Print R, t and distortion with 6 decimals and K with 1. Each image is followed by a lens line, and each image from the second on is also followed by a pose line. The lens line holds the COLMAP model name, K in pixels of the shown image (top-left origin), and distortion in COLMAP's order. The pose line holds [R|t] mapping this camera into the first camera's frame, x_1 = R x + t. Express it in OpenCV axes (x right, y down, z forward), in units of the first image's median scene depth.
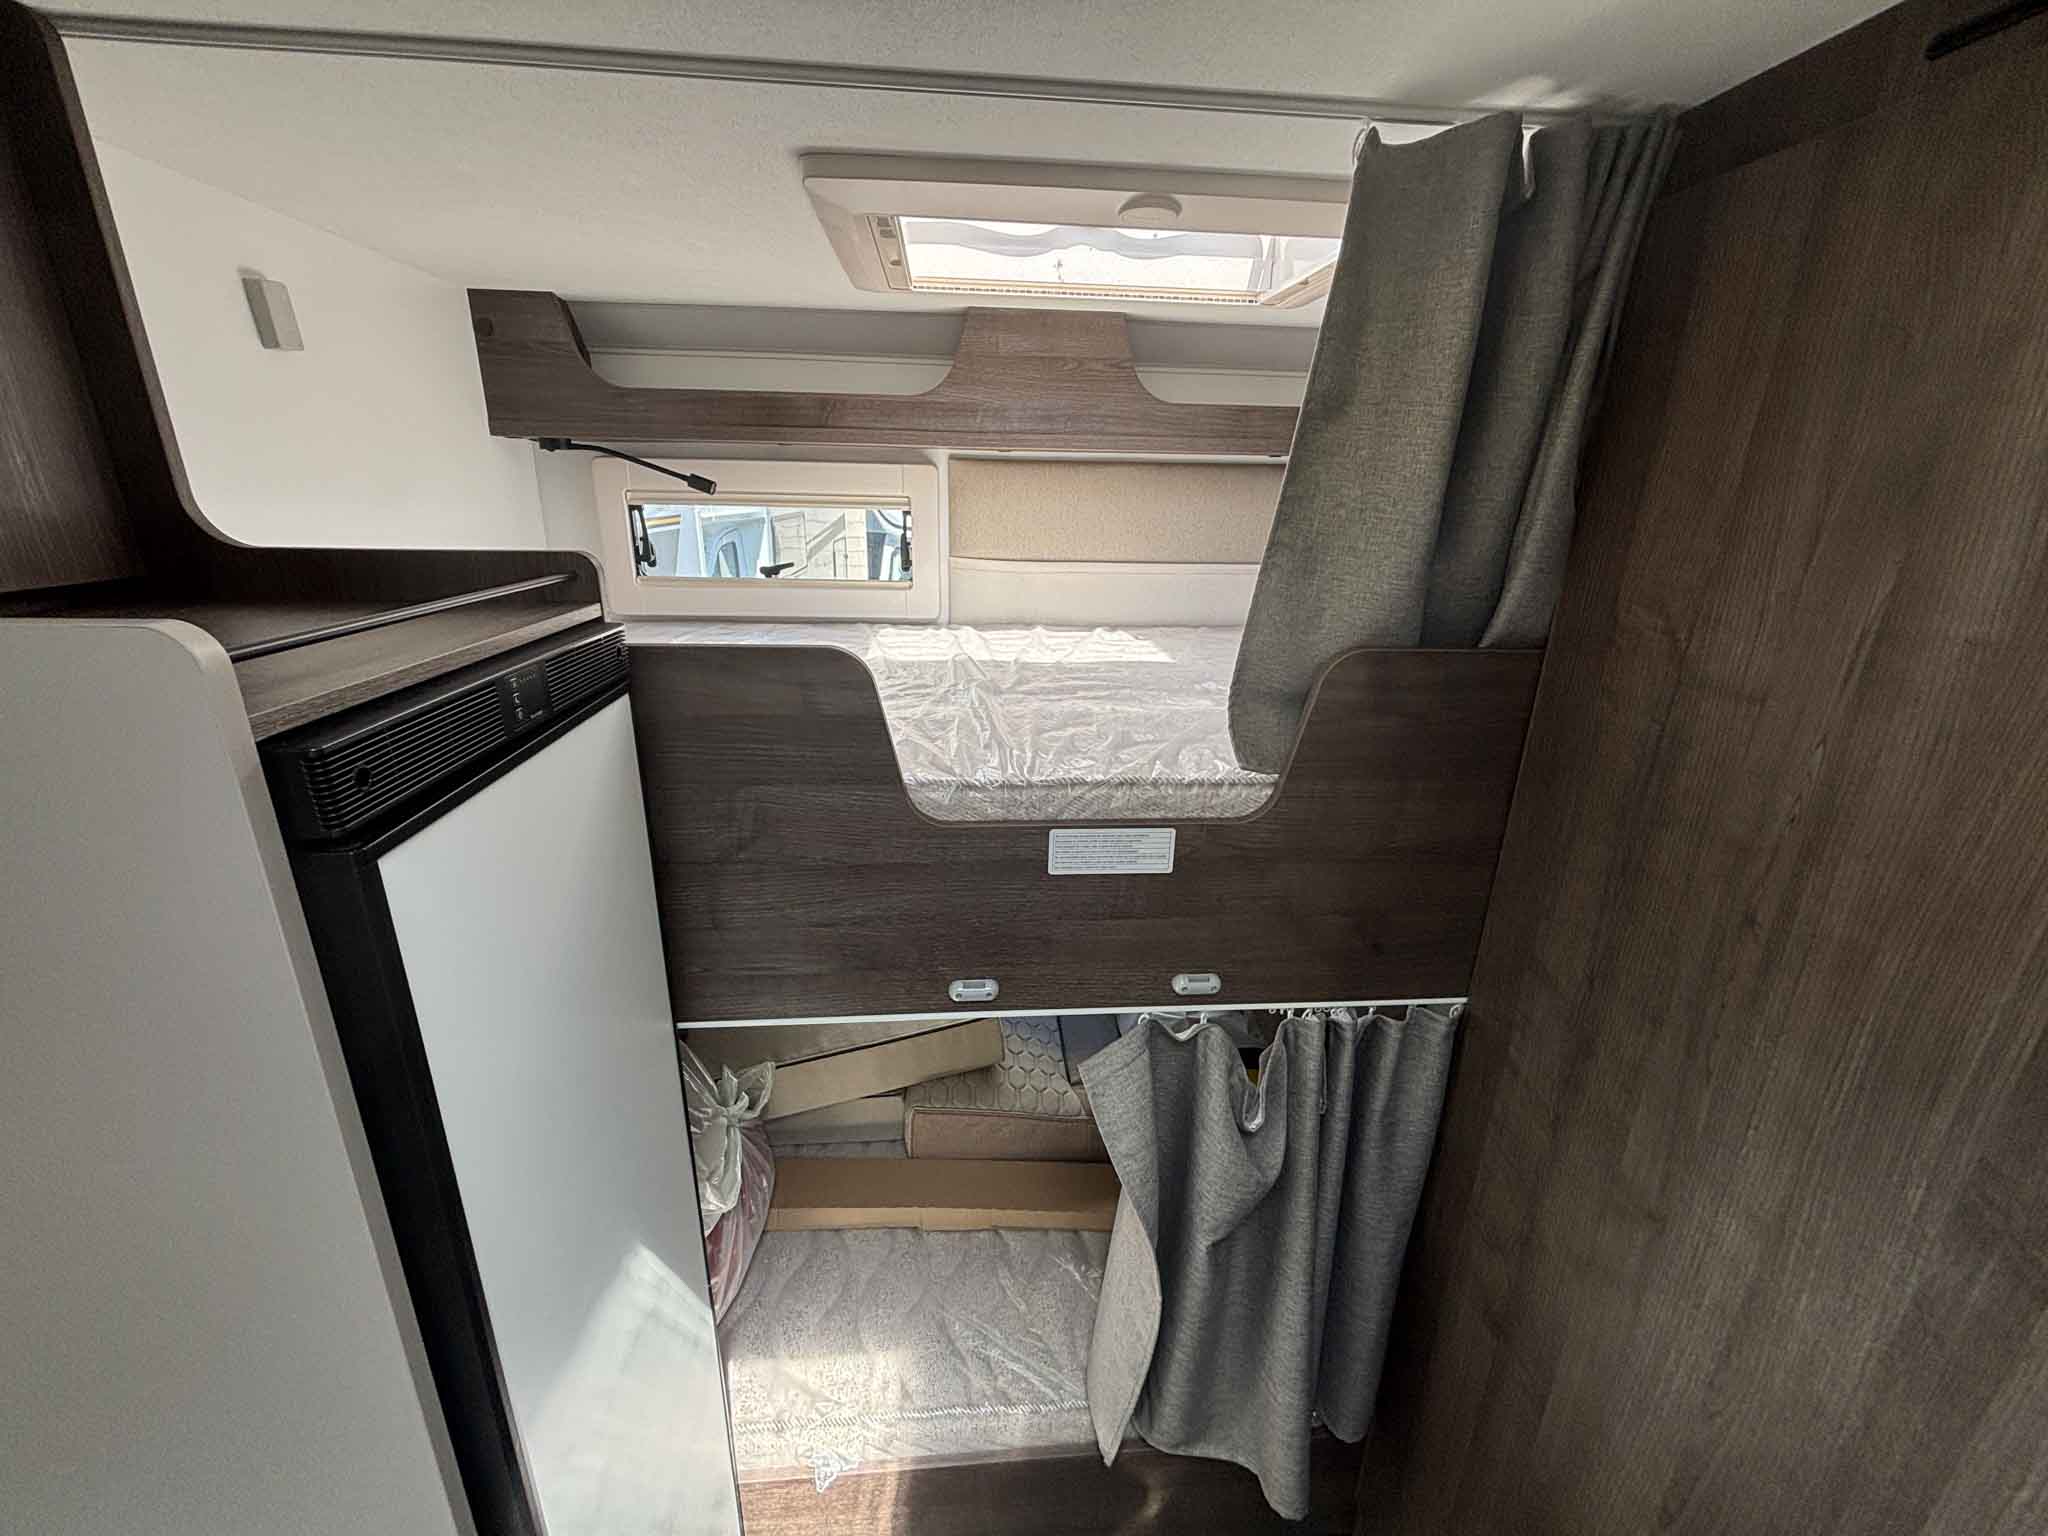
lens RADIAL K [[825.6, 0, 1019.0], [0, 825.6, 770.5], [0, 0, 1]] dist [0.000982, 0.000051]
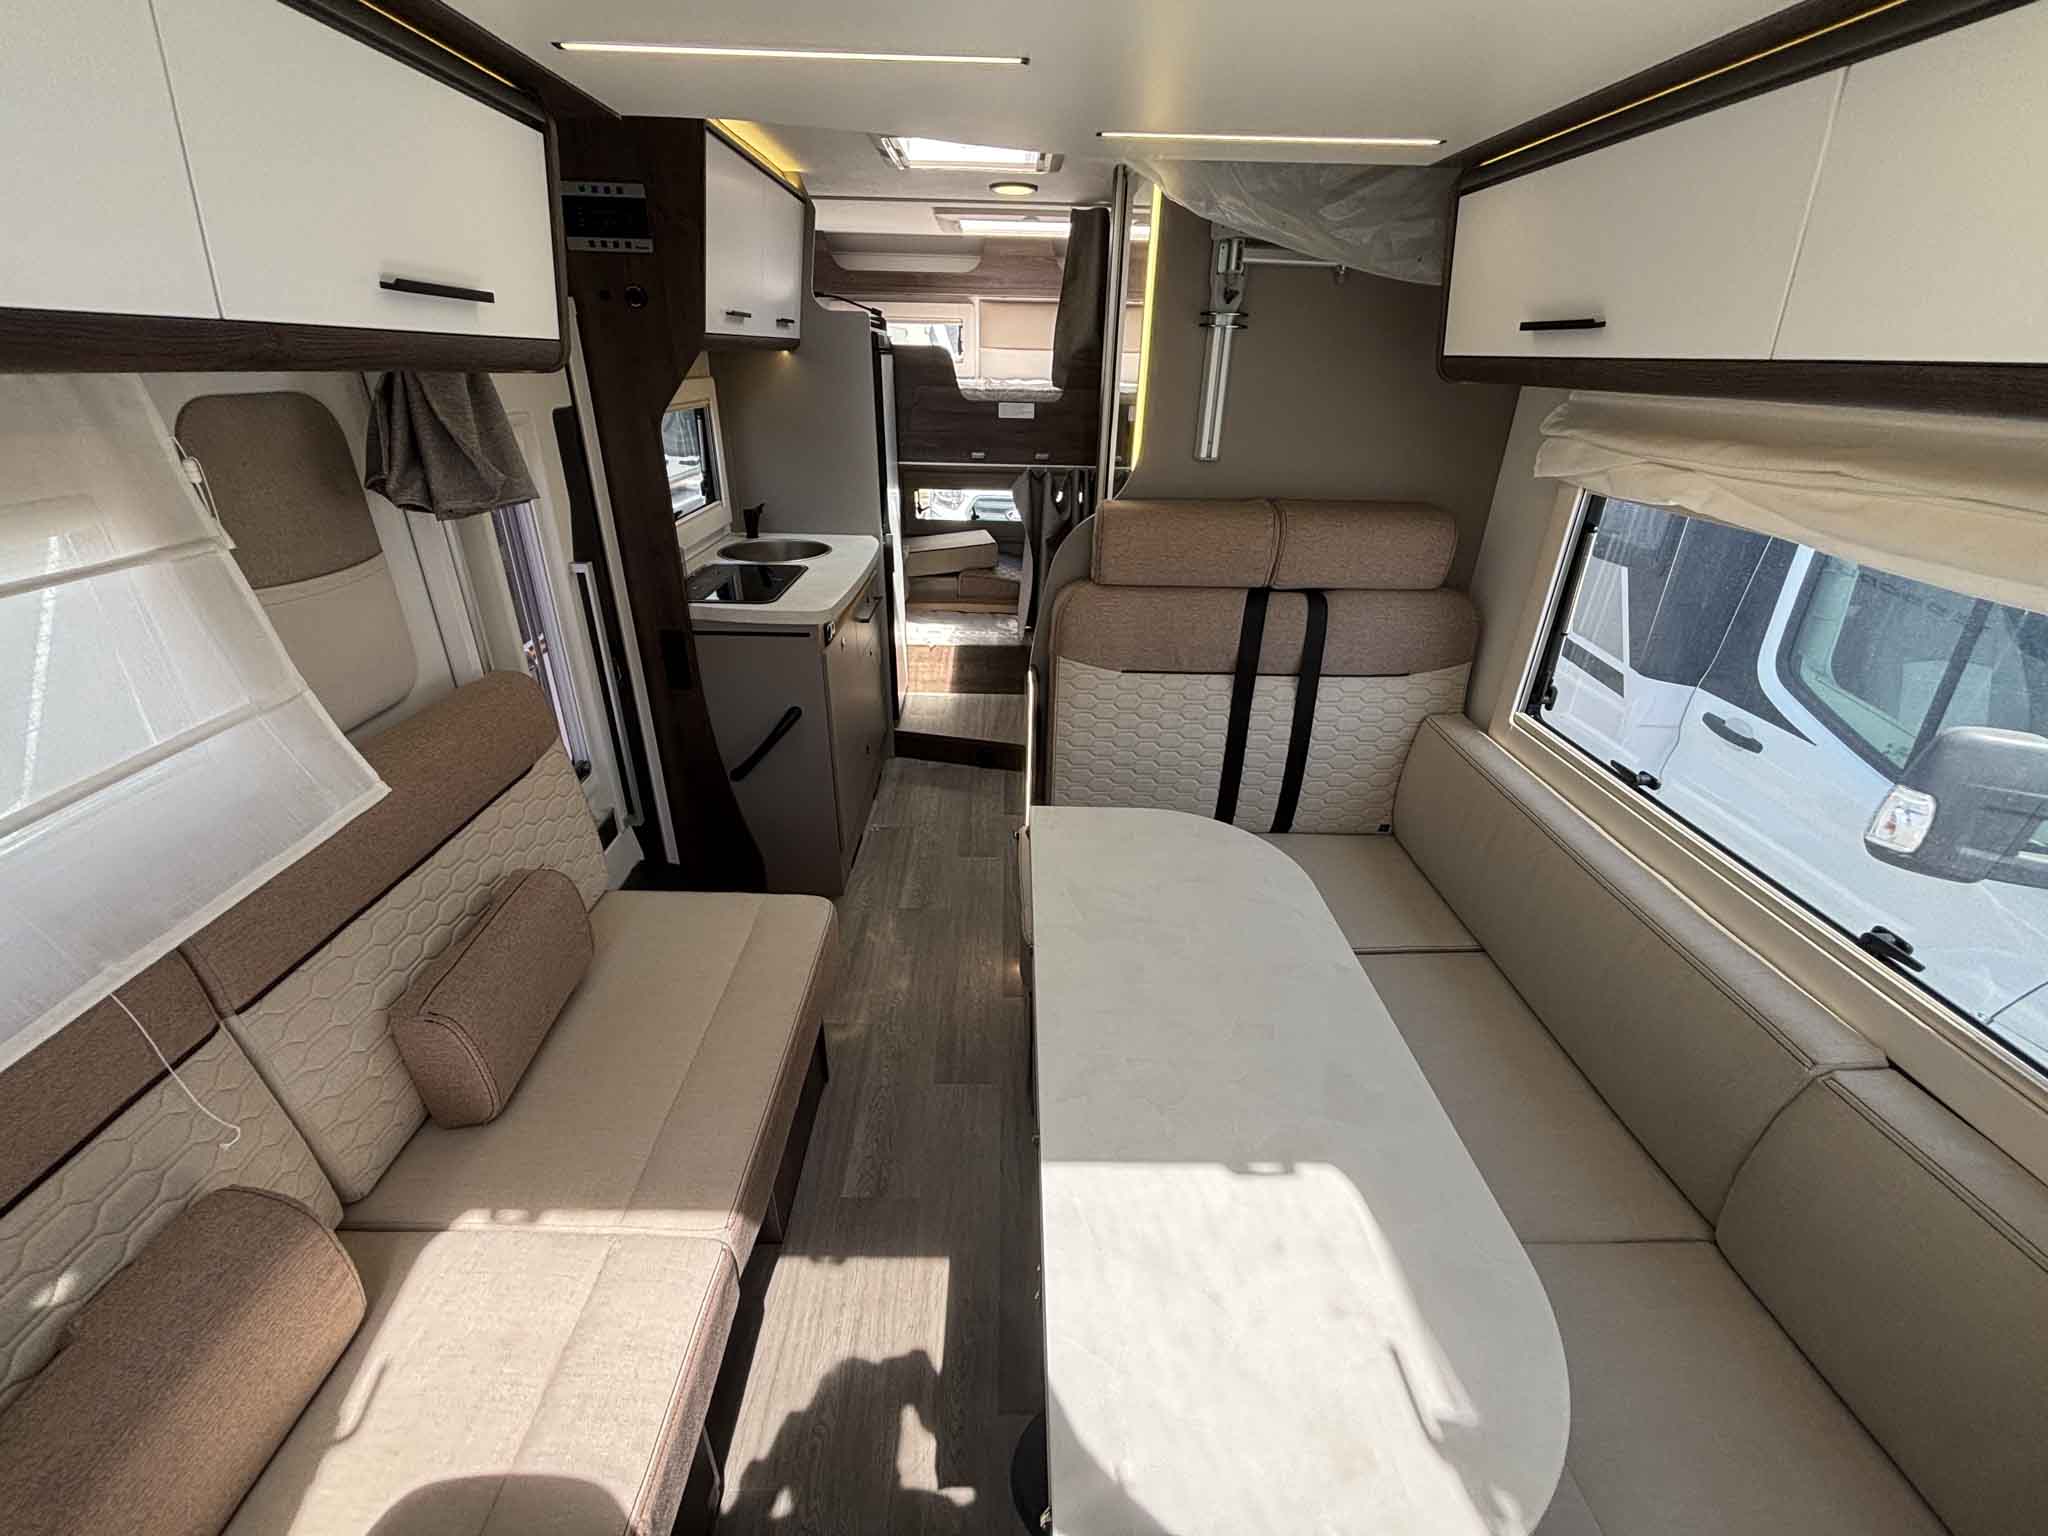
lens RADIAL K [[825.5, 0, 1023.8], [0, 825.5, 754.5], [0, 0, 1]] dist [-0.000338, -0.000095]
pose [[0.997993, 0.027157, -0.057213, 0.296611], [-0.020063, 0.992437, 0.121104, 0.872877], [0.060069, -0.119713, 0.990990, -2.086266]]
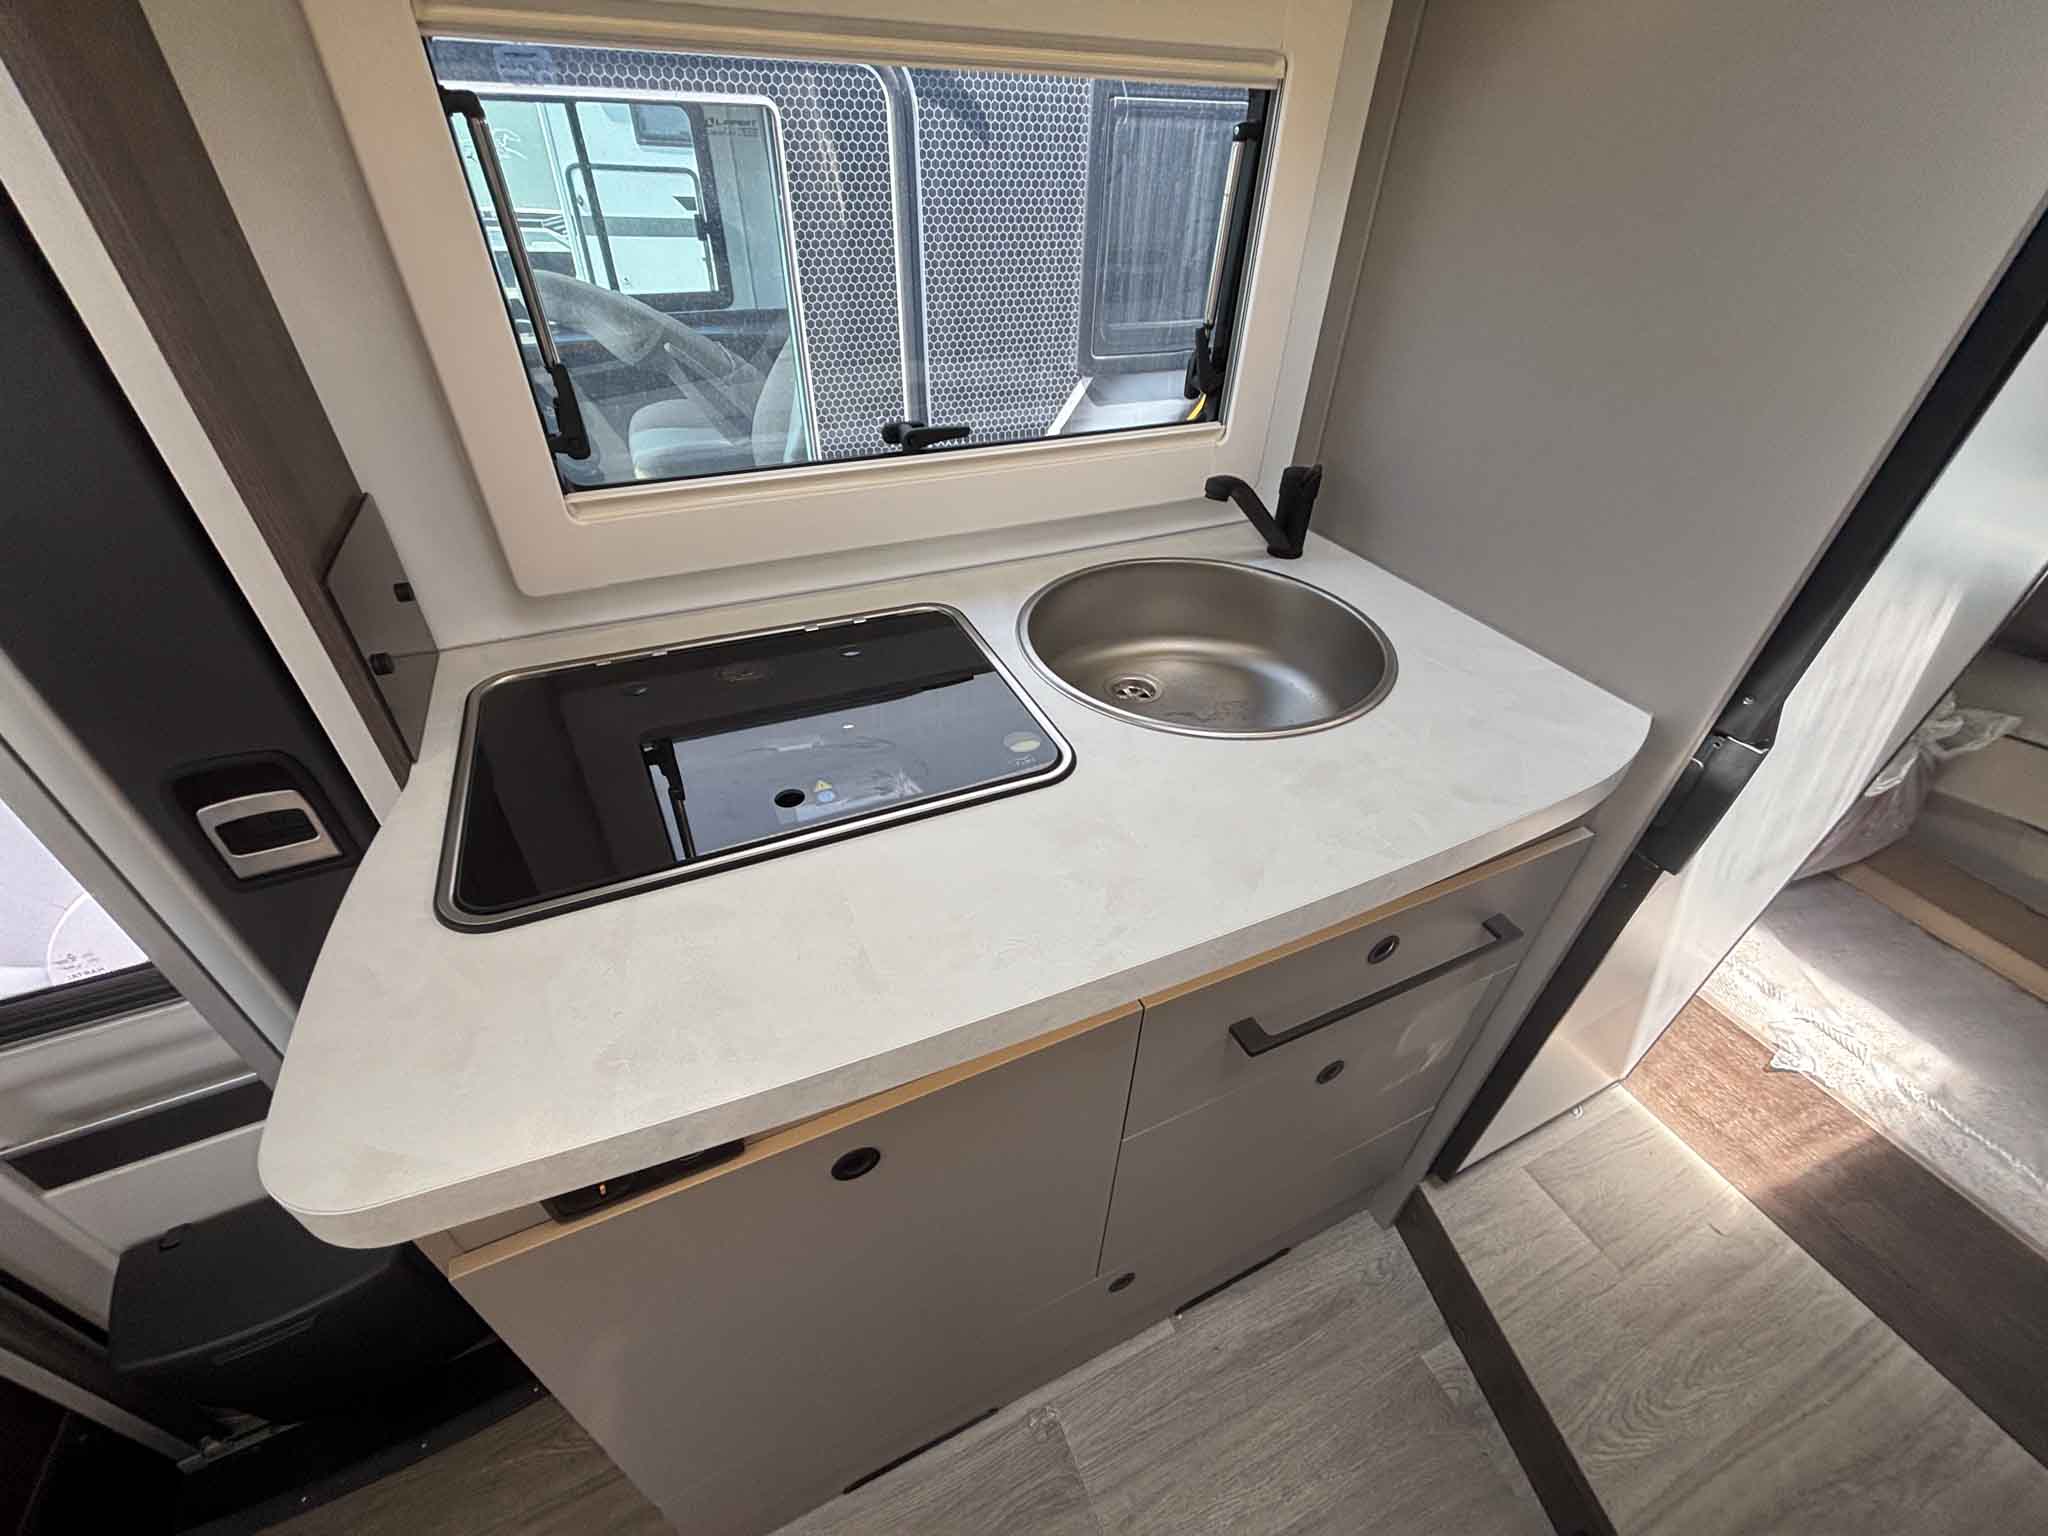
lens RADIAL K [[825.5, 0, 1023.8], [0, 825.5, 754.5], [0, 0, 1]] dist [-0.000338, -0.000095]
pose [[0.335998, 0.554722, -0.761176, -0.010205], [-0.317341, 0.827582, 0.463036, 0.409615], [0.886792, 0.085973, 0.454102, -0.202063]]
